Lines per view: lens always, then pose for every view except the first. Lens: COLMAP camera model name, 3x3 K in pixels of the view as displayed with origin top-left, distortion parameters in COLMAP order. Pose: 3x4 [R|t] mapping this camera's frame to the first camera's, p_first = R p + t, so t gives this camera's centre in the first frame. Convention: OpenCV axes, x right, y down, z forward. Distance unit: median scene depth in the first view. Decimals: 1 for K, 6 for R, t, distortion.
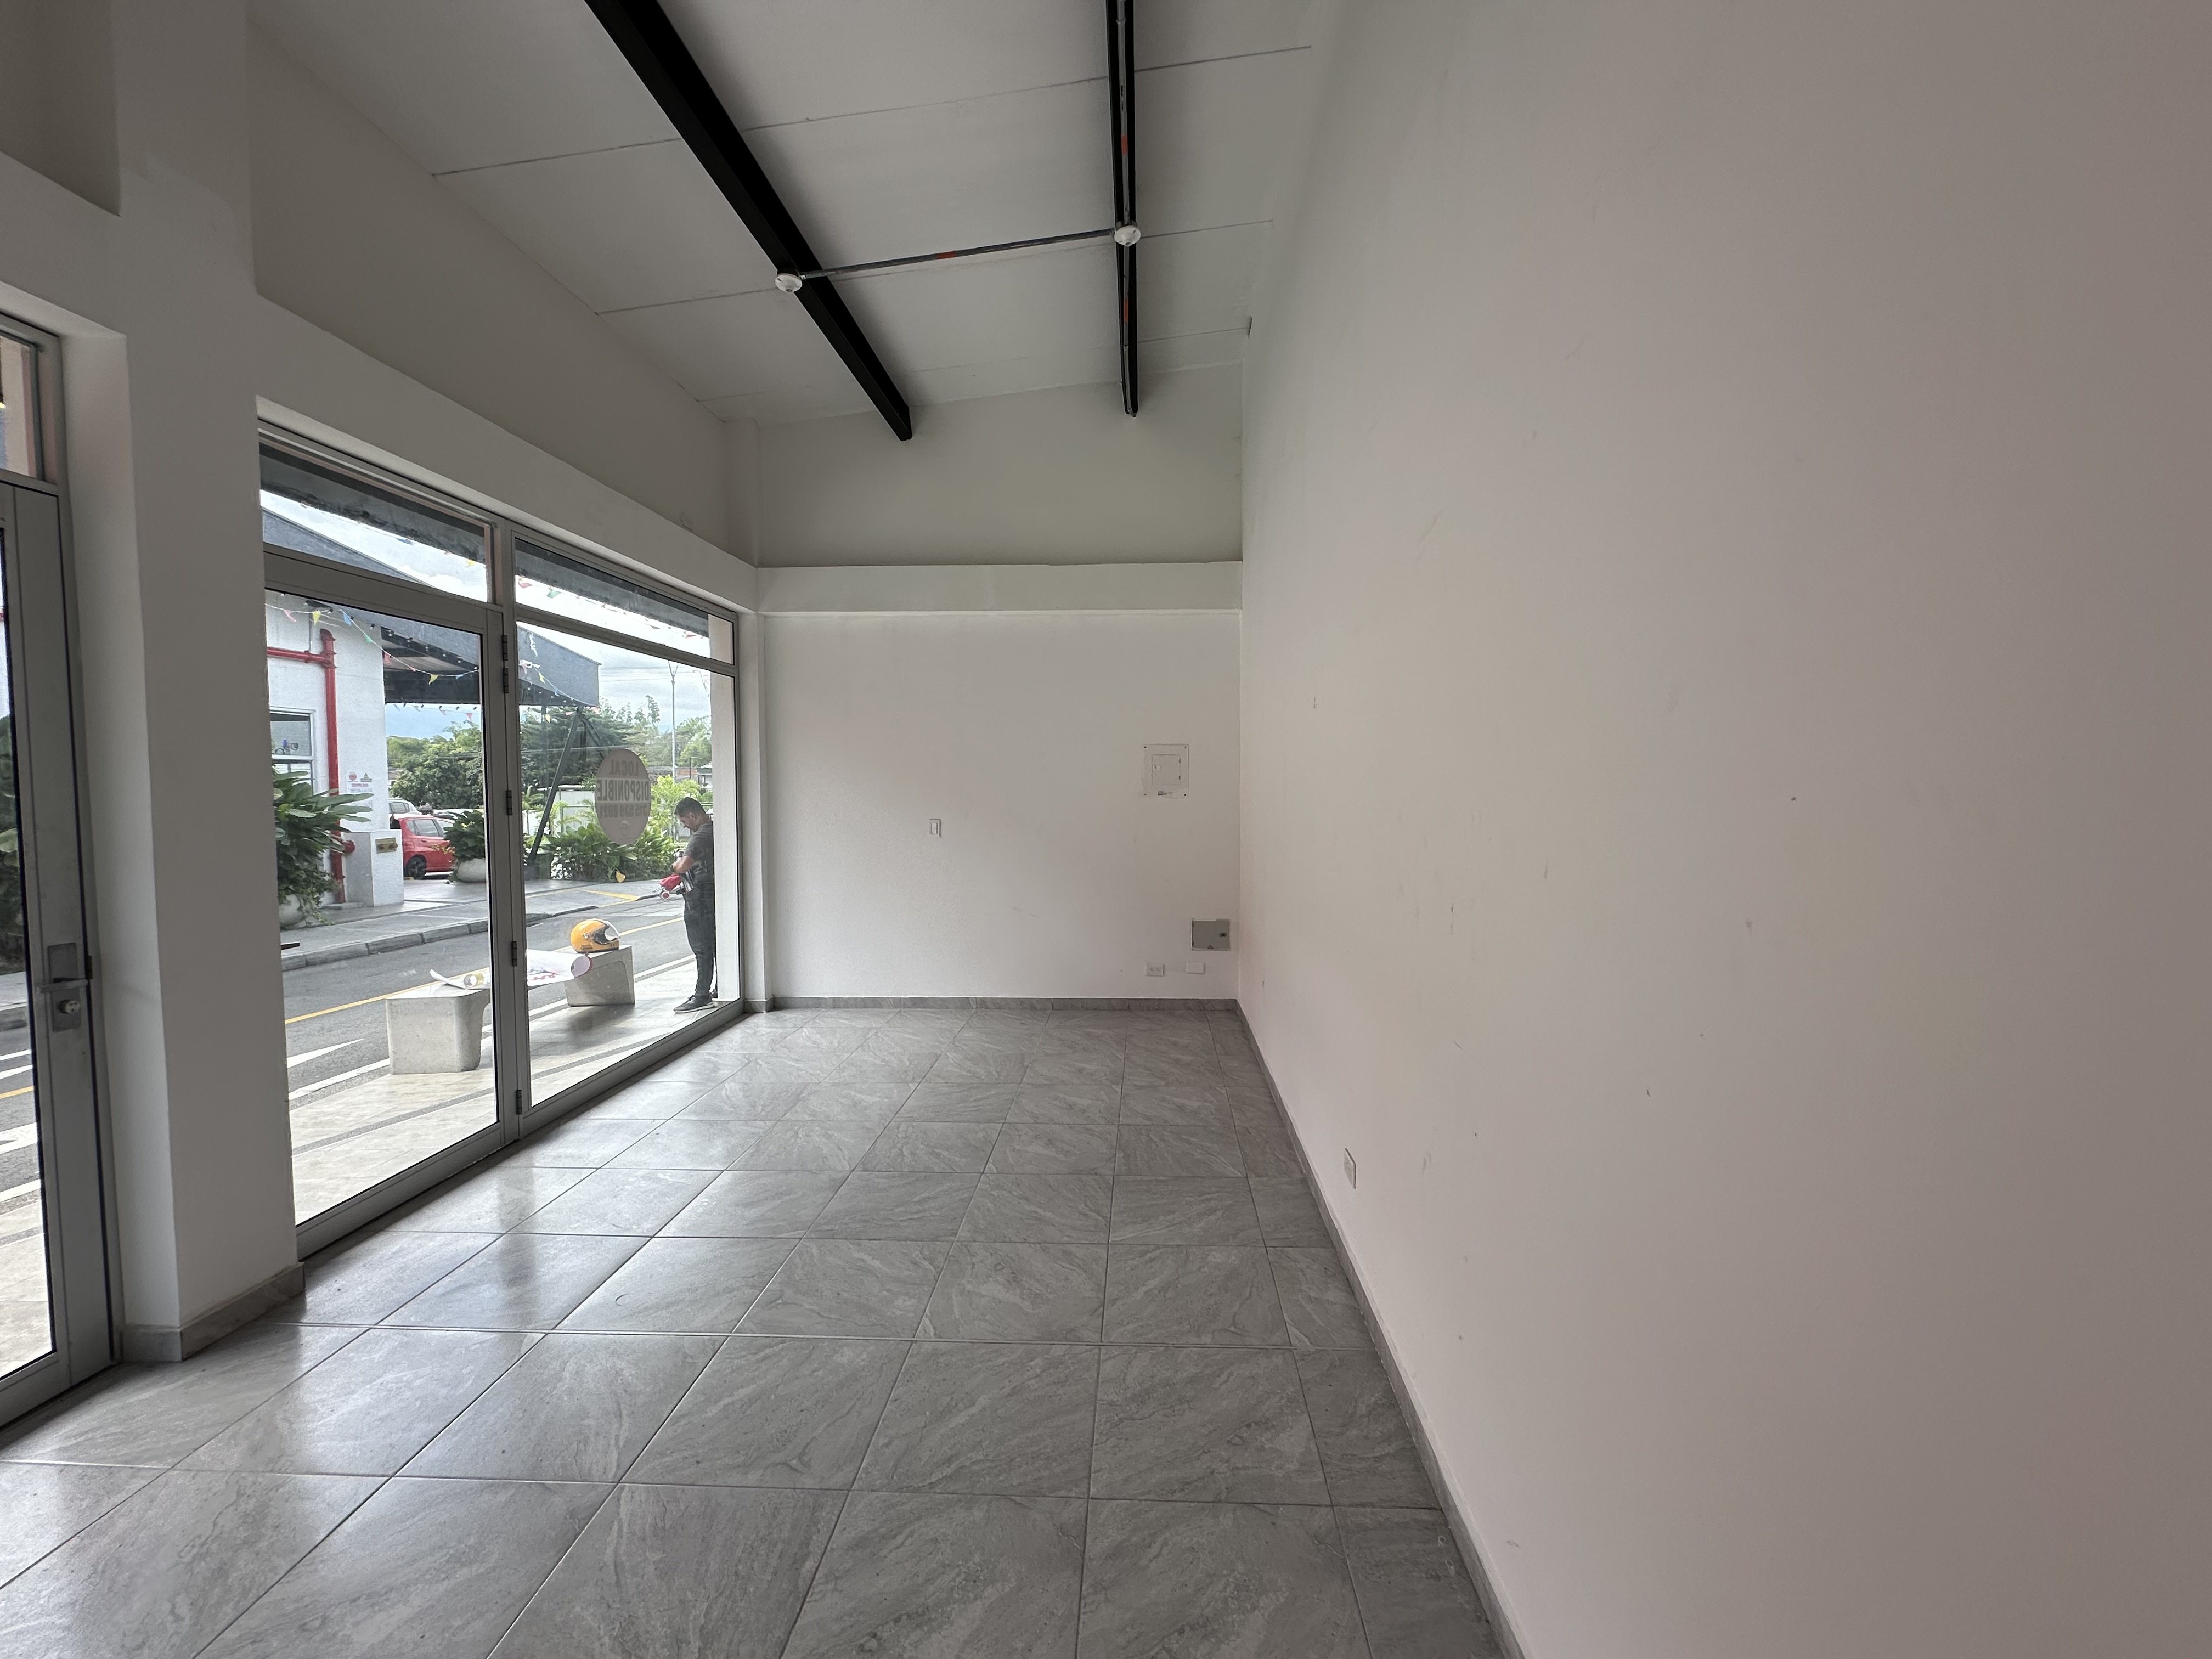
lens RADIAL K [[883.9, 0, 1106.5], [0, 883.9, 826.7], [0, 0, 1]] dist [-0.005262, 0.001553]
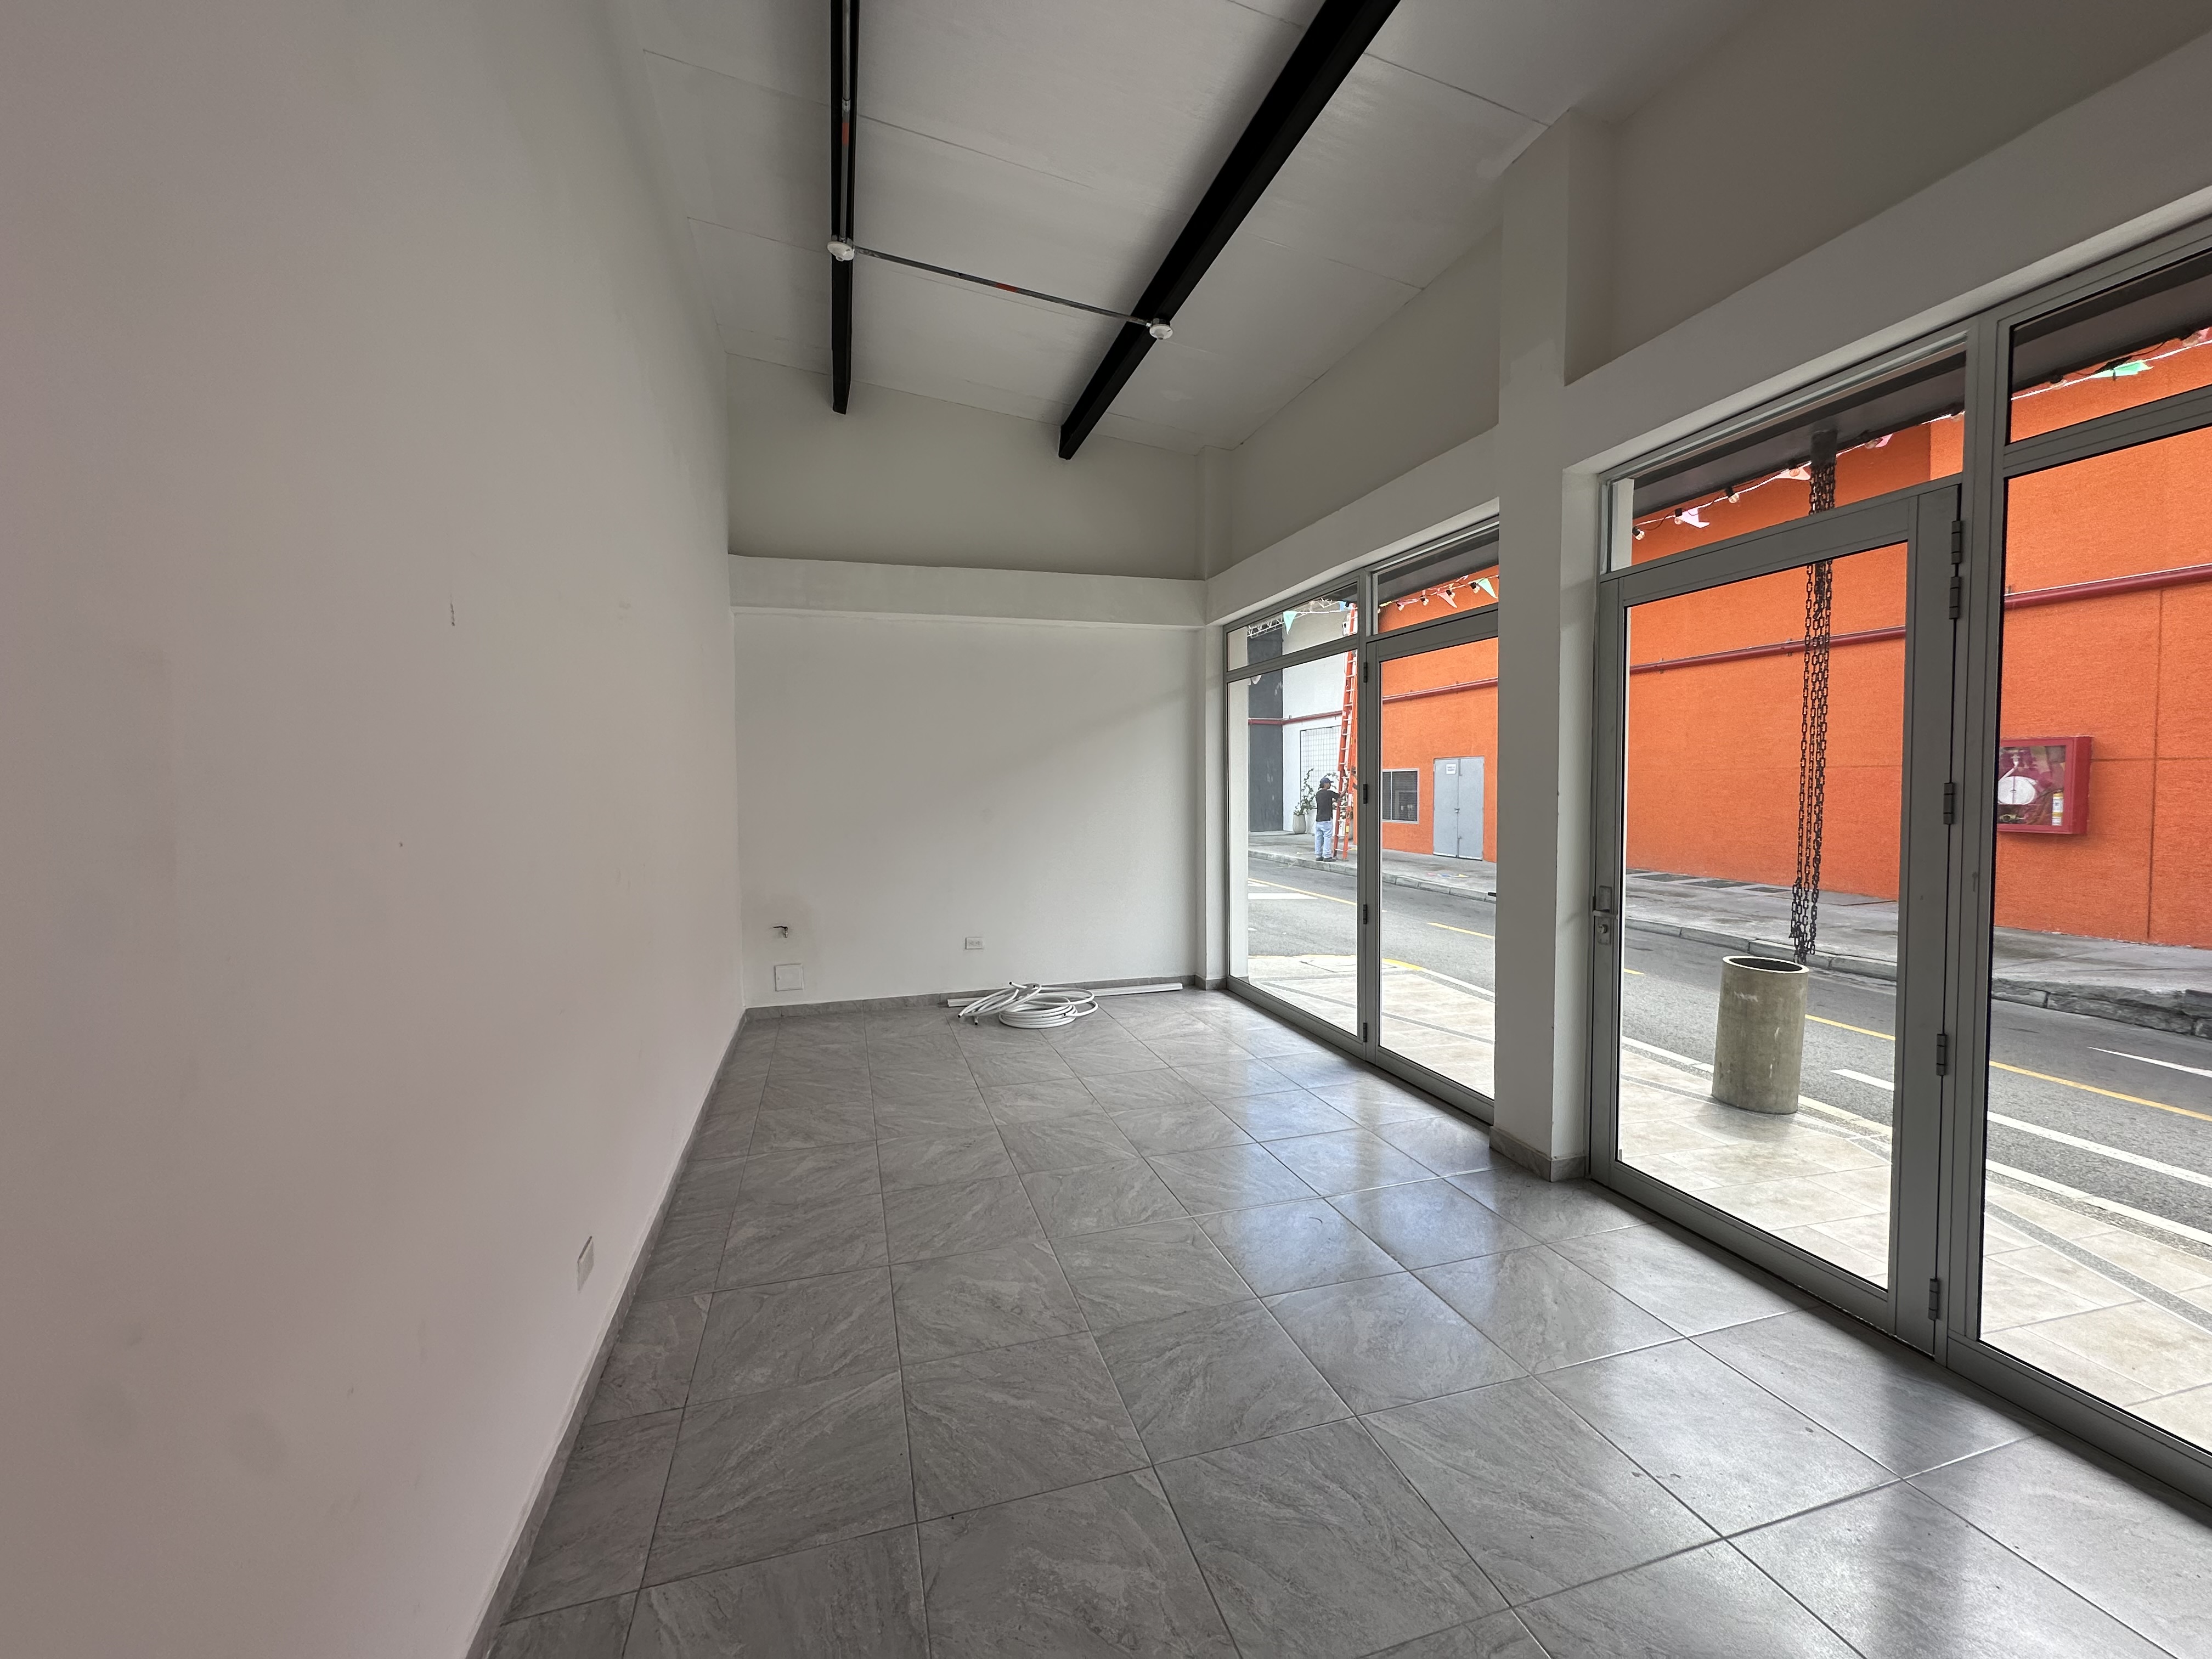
lens RADIAL K [[883.9, 0, 1106.5], [0, 883.9, 826.7], [0, 0, 1]] dist [-0.005262, 0.001553]
pose [[-0.943546, 0.027382, -0.330107, 0.056922], [-0.004449, 0.995440, 0.095288, -0.063339], [0.331211, 0.091377, -0.939122, 1.315888]]
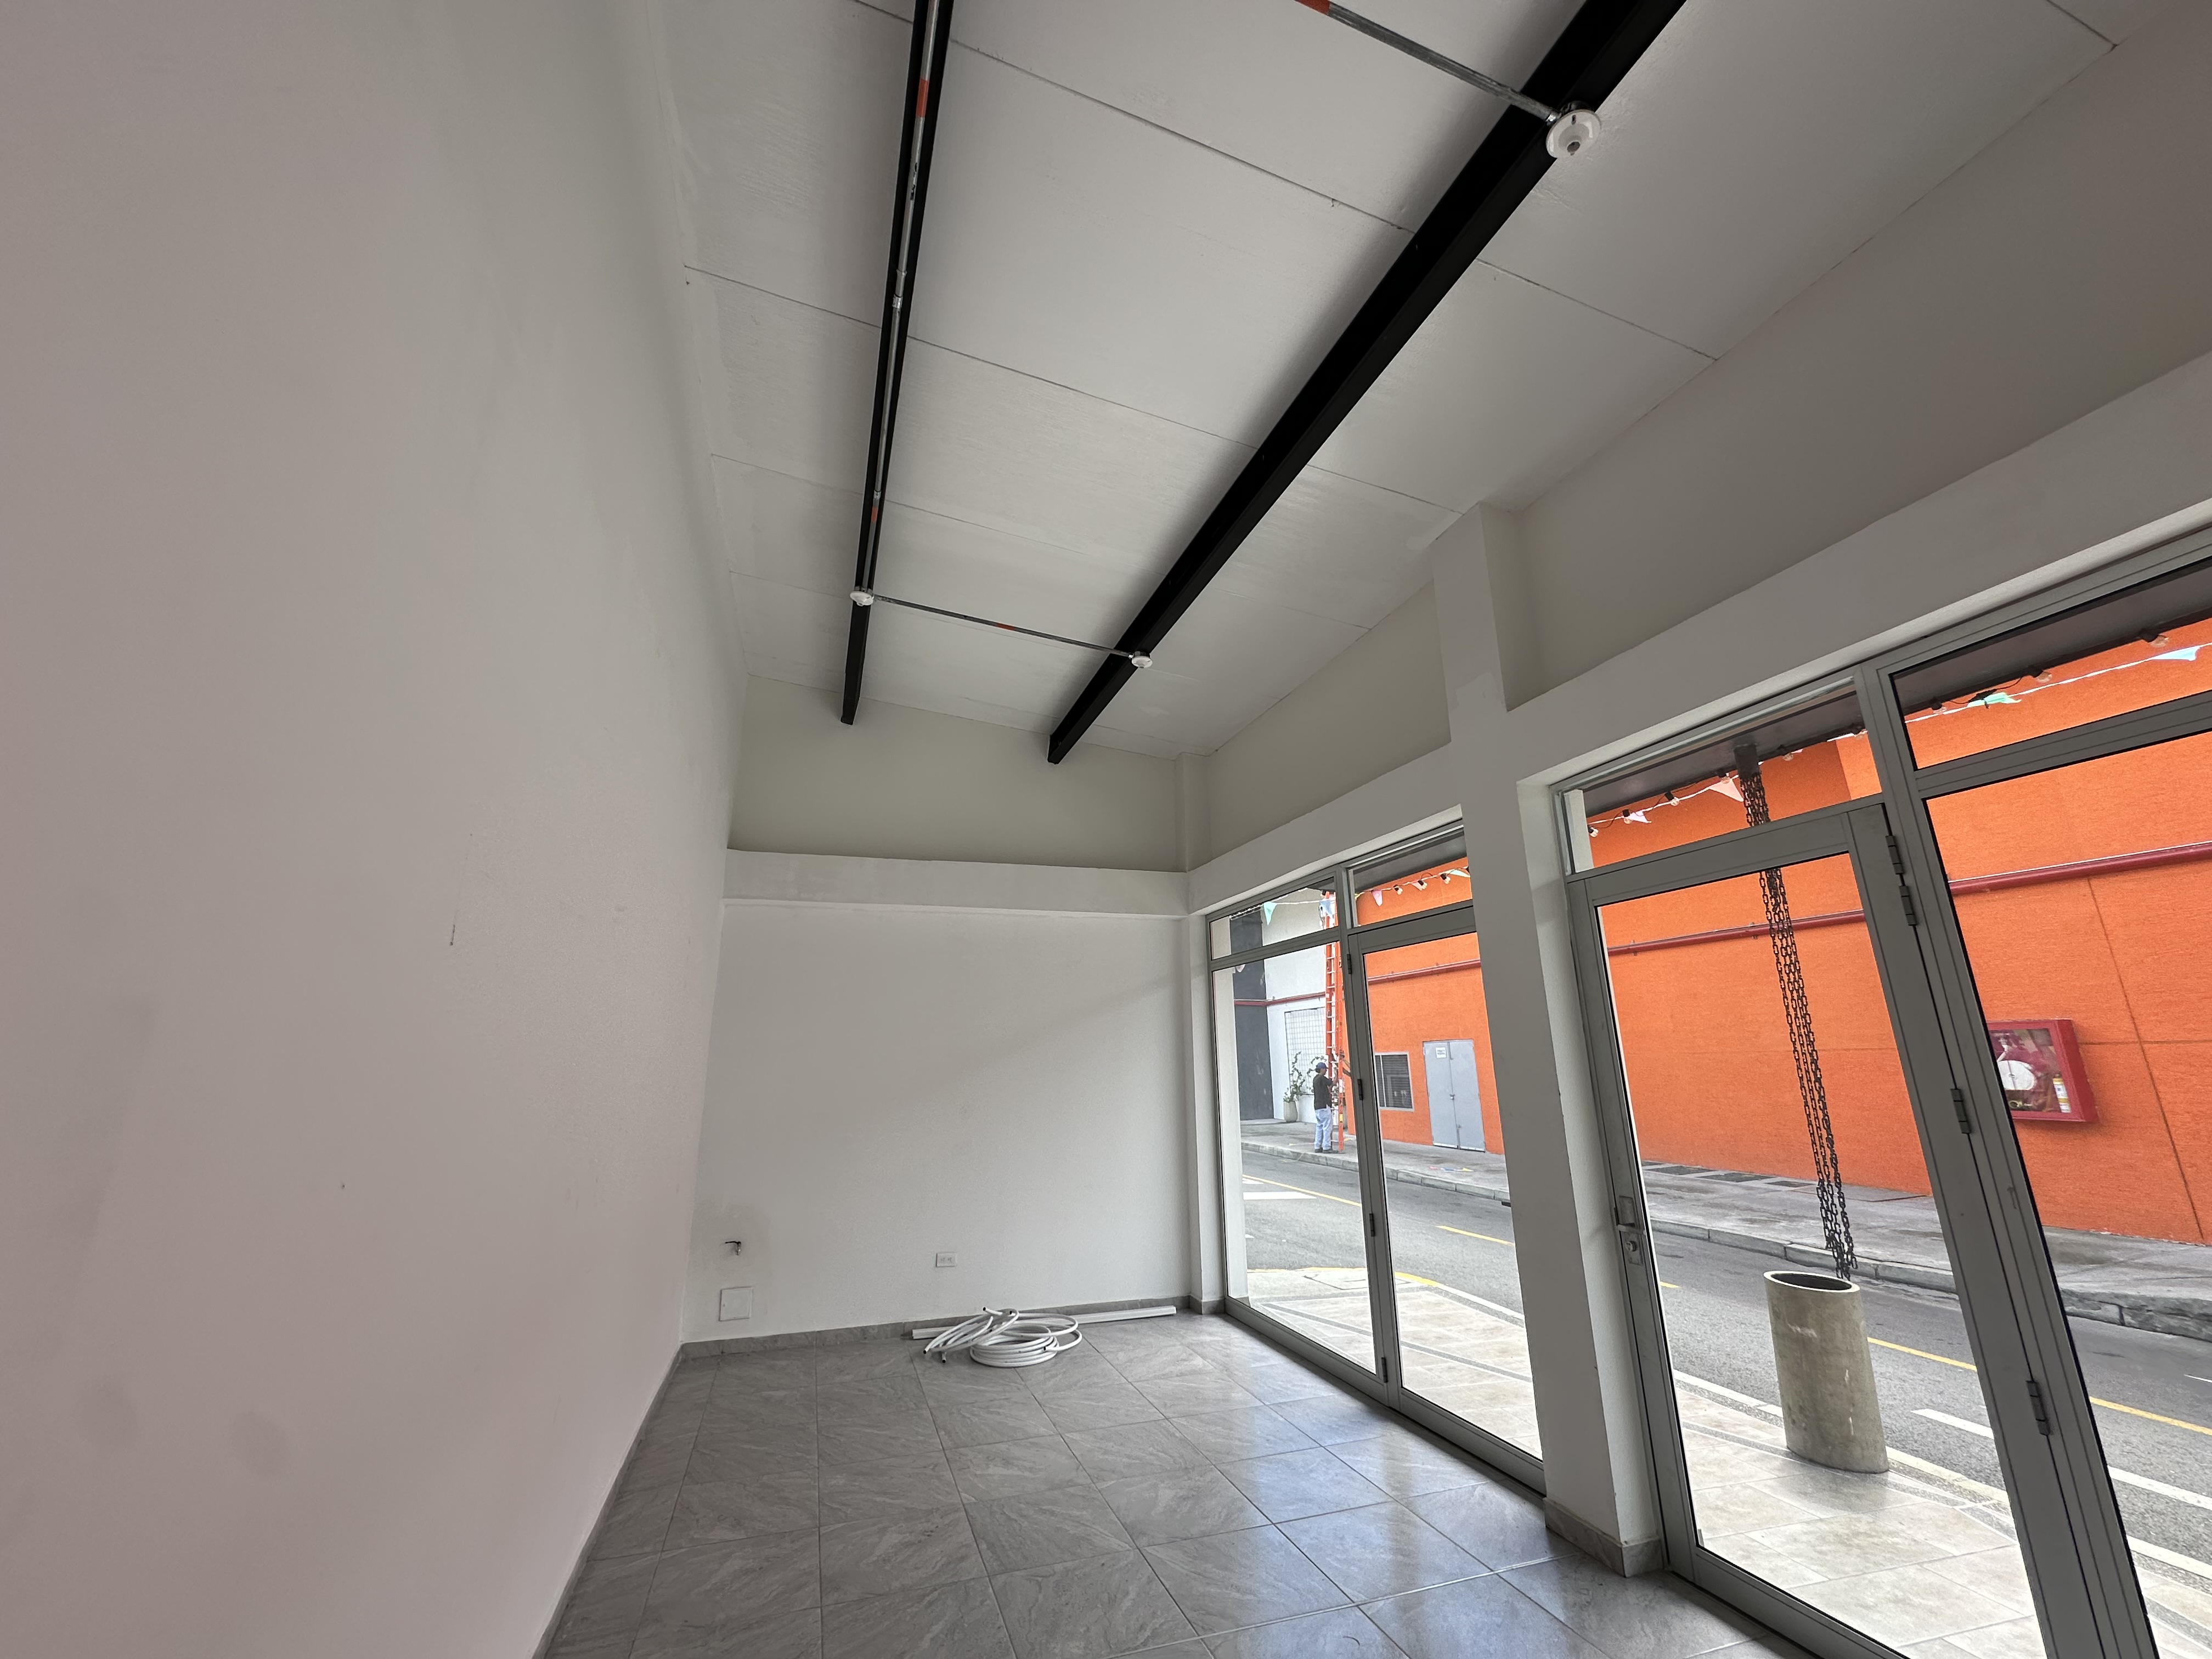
lens RADIAL K [[883.9, 0, 1106.5], [0, 883.9, 826.7], [0, 0, 1]] dist [-0.005262, 0.001553]
pose [[-0.936537, -0.077487, -0.341899, 0.064234], [-0.001878, 0.976361, -0.216137, -0.080988], [0.350565, -0.201778, -0.914544, 1.315783]]
